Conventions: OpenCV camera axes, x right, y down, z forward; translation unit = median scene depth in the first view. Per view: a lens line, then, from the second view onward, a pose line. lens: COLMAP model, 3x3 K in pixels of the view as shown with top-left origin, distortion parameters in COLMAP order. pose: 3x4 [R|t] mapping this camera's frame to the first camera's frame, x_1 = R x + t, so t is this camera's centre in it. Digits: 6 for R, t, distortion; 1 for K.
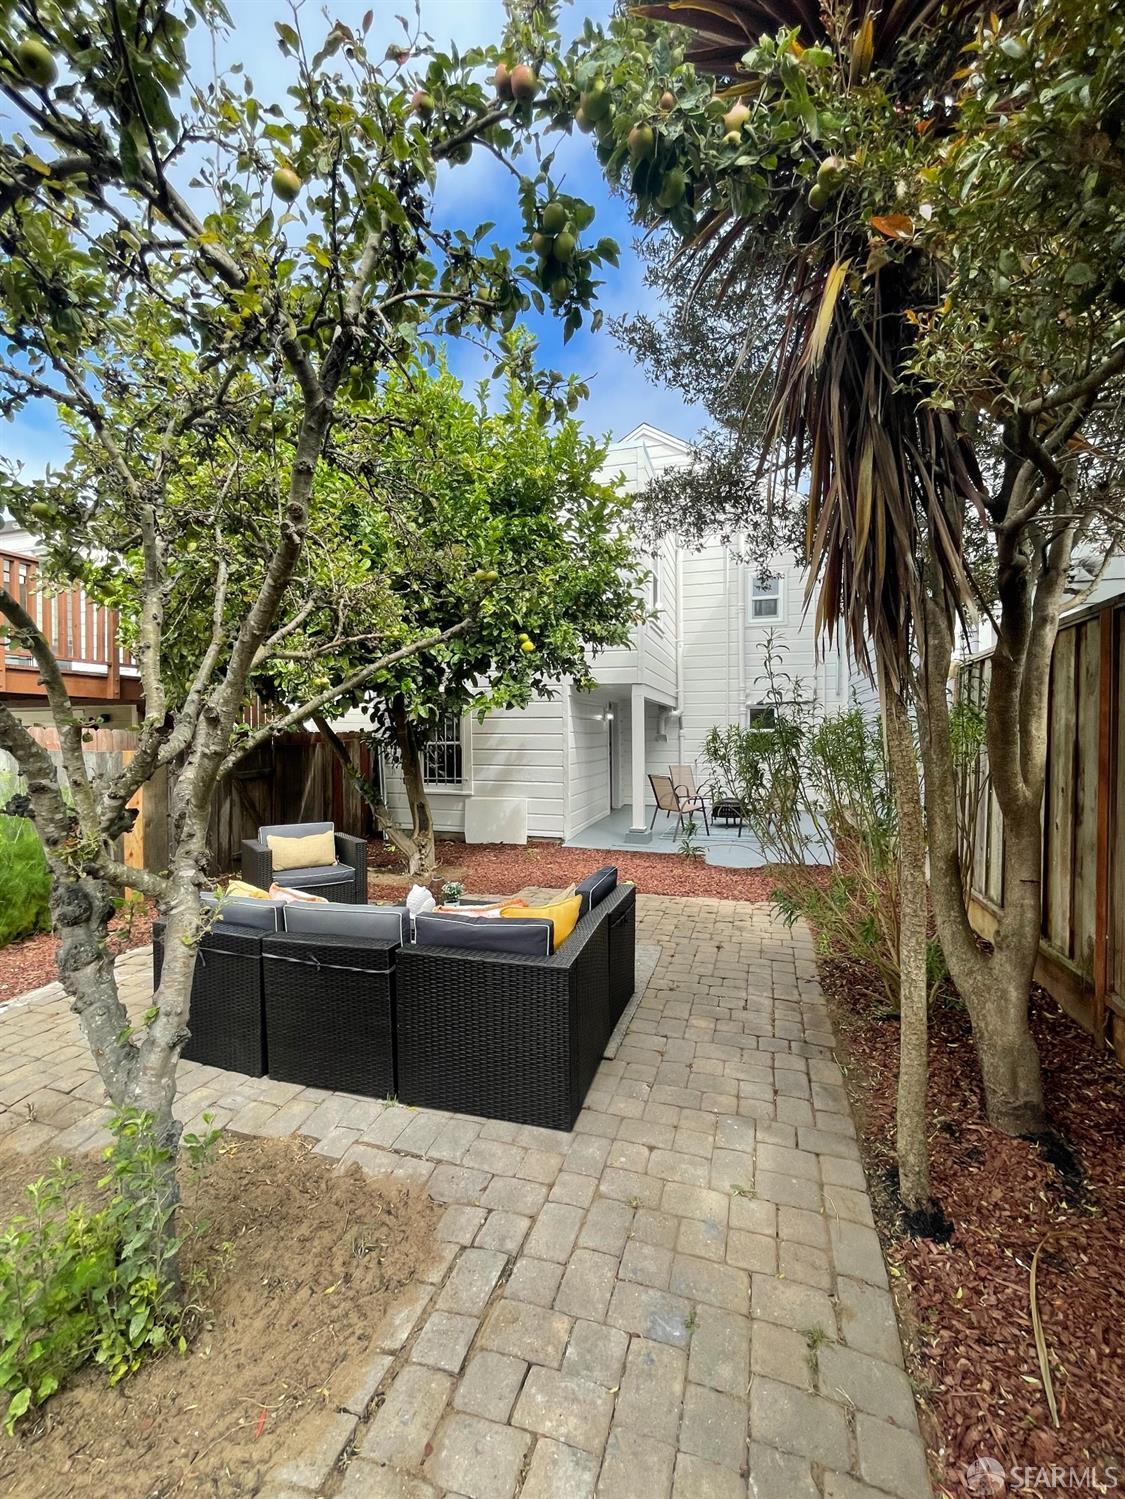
lens RADIAL K [[593.7, 0, 567.9], [0, 593.7, 753.9], [0, 0, 1]] dist [-0.001629, -0.000457]
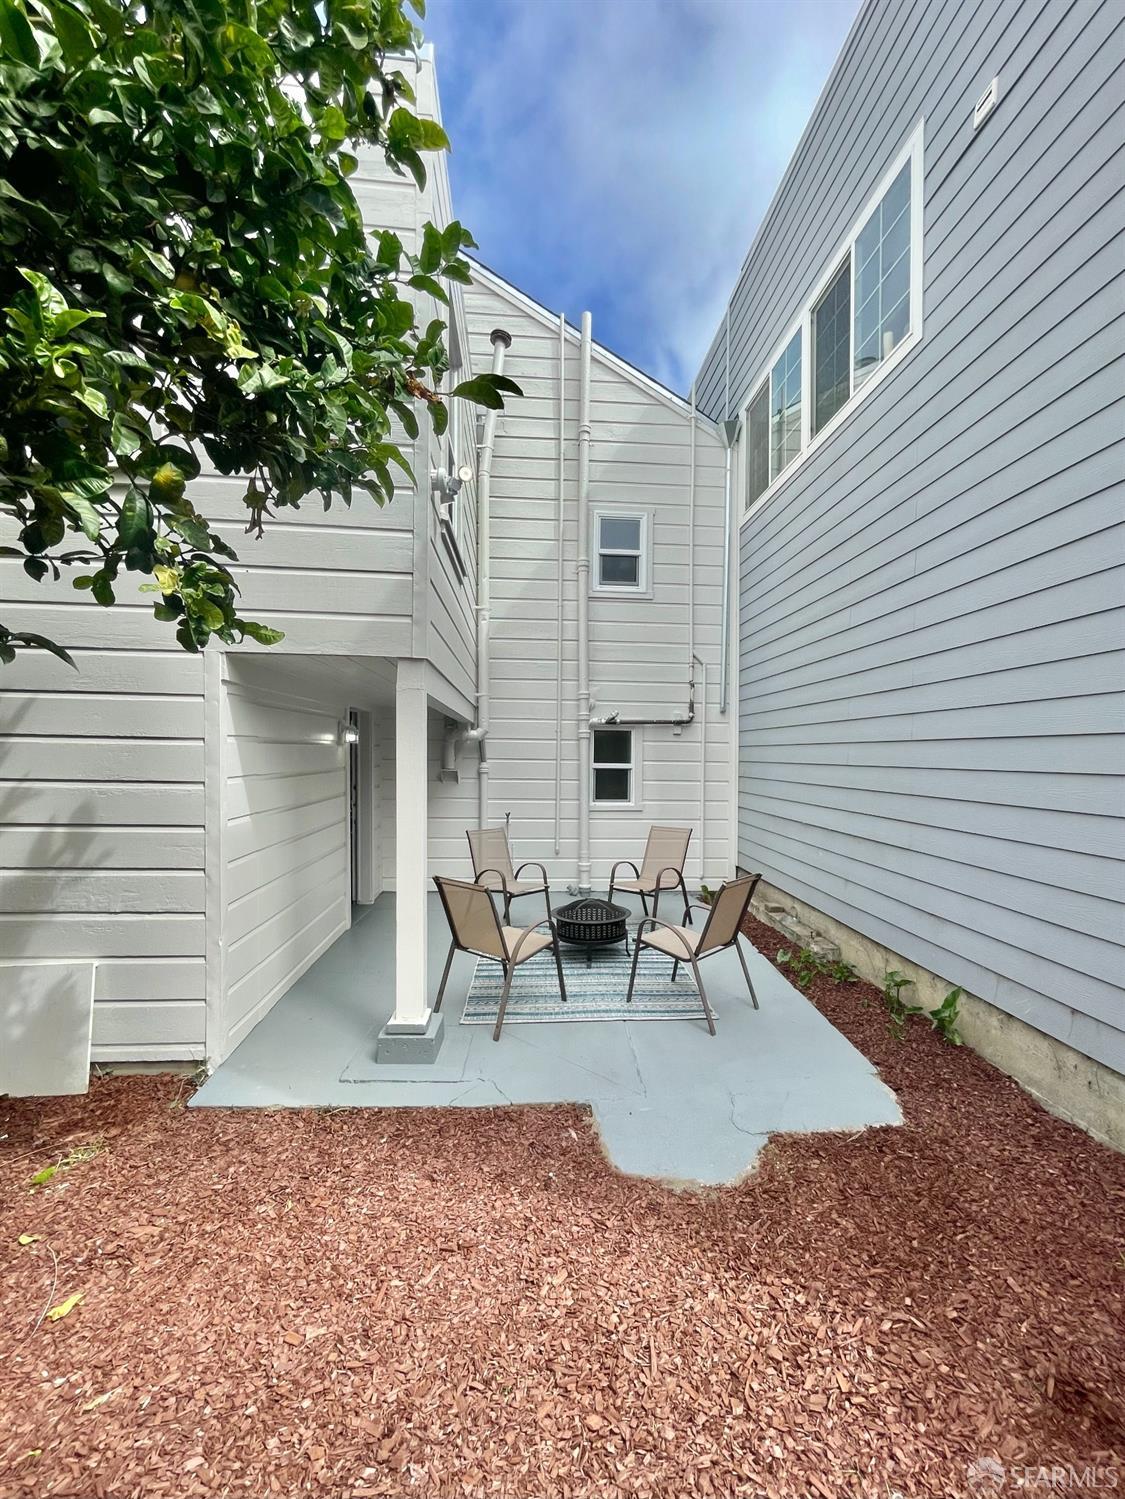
lens RADIAL K [[593.7, 0, 567.9], [0, 593.7, 753.9], [0, 0, 1]] dist [-0.001629, -0.000457]
pose [[0.924576, 0.012927, 0.380778, 0.048778], [-0.000455, 0.999461, -0.032825, -0.032070], [-0.380998, 0.030176, 0.924083, 0.458799]]
